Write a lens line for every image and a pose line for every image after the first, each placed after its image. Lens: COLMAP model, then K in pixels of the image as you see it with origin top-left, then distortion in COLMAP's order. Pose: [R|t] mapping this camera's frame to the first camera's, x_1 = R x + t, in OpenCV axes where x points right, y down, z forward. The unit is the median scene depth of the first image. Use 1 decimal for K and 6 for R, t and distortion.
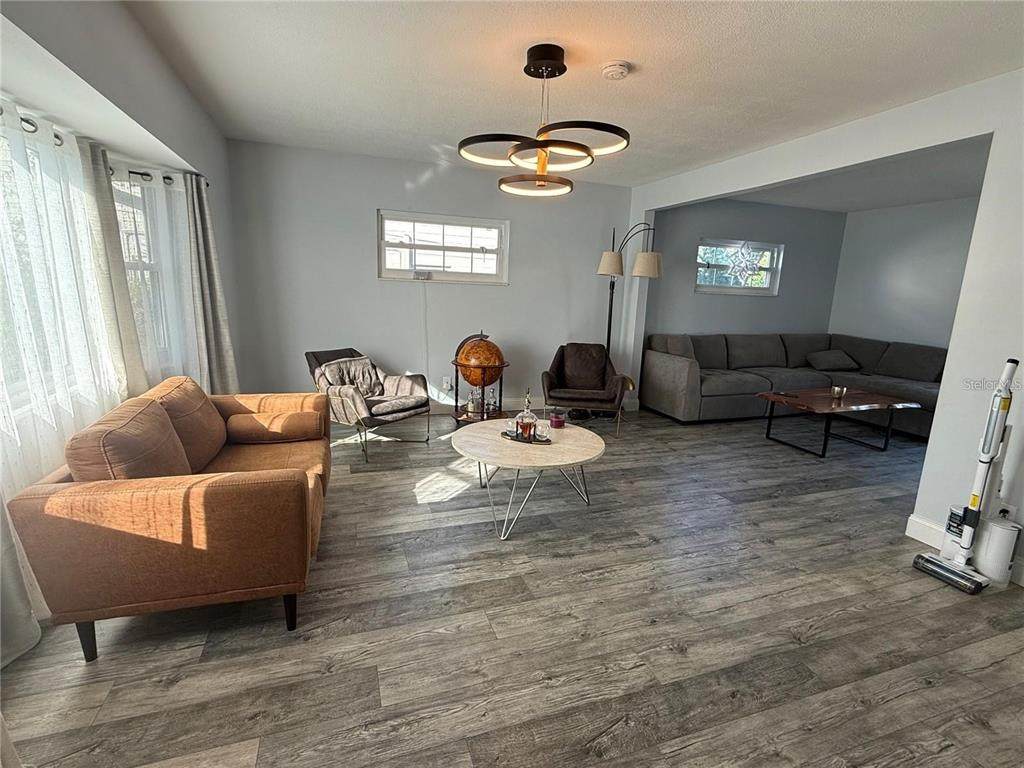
lens RADIAL K [[495.1, 0, 512.3], [0, 495.1, 388.3], [0, 0, 1]] dist [0.000440, -0.000665]
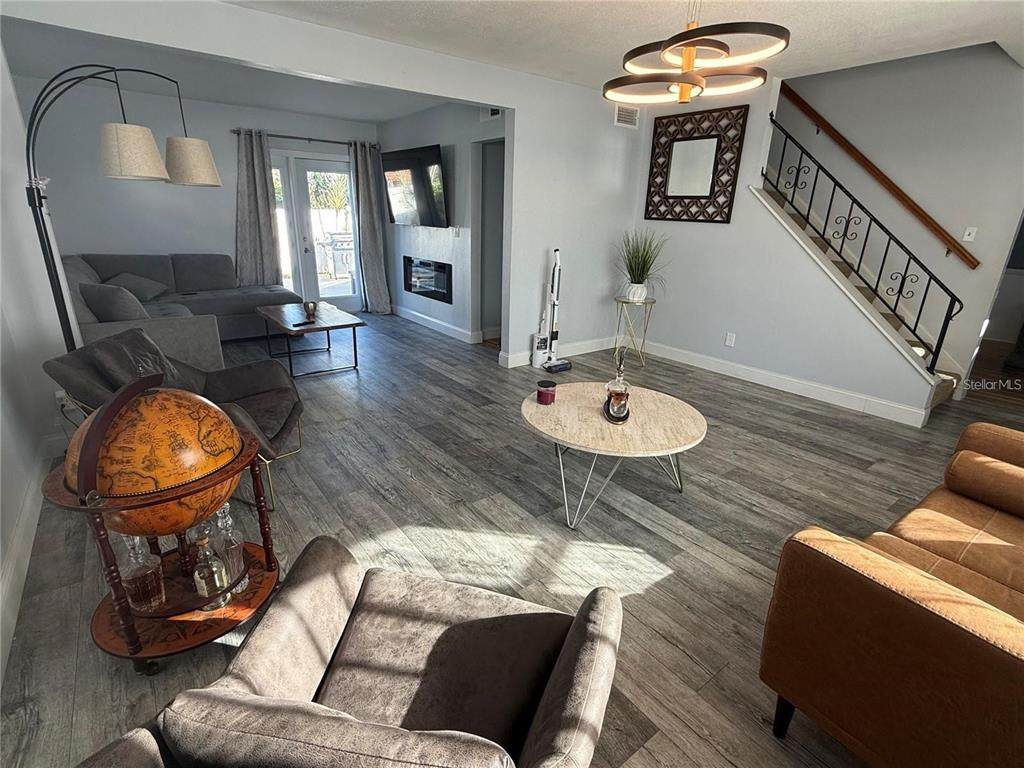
lens RADIAL K [[495.1, 0, 507.4], [0, 495.1, 383.8], [0, 0, 1]] dist [0.000440, -0.000665]
pose [[-0.298234, -0.348916, 0.888434, -0.710273], [0.154203, 0.900951, 0.405596, -0.339948], [-0.941954, 0.257961, -0.214890, 1.461648]]
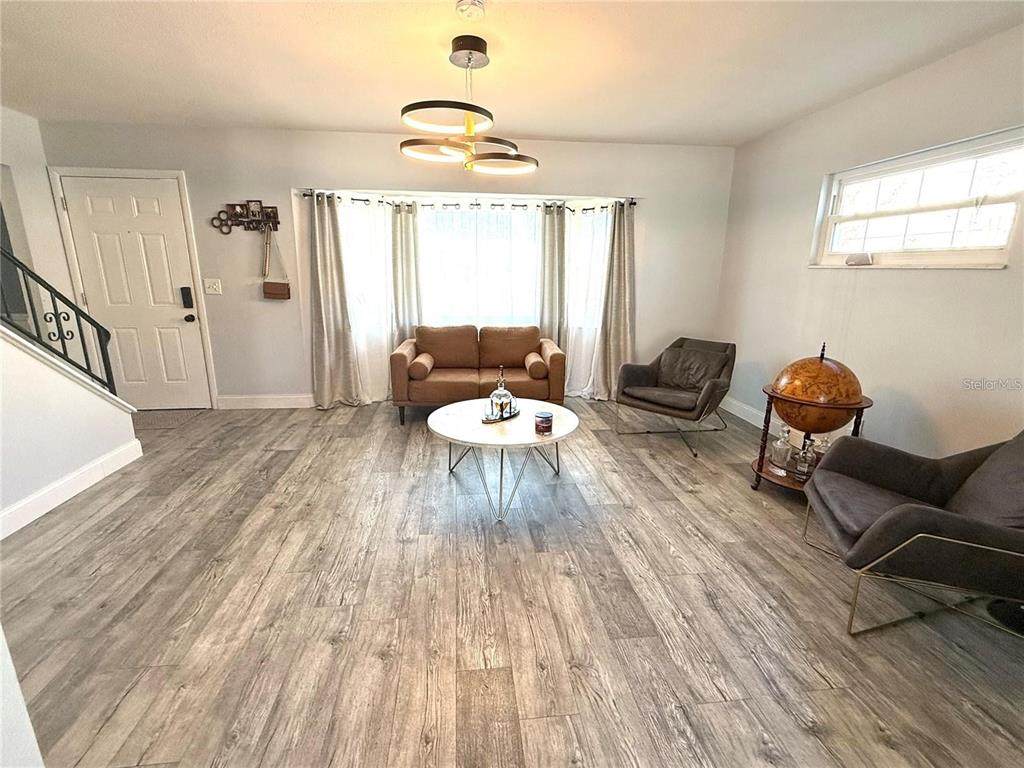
lens RADIAL K [[465.1, 0, 512.5], [0, 465.1, 385.9], [0, 0, 1]] dist [-0.003368, 0.000446]
pose [[-0.221143, 0.198857, -0.954752, 1.012934], [-0.214204, 0.945180, 0.246478, -0.219393], [0.951427, 0.259018, -0.166424, 1.267362]]
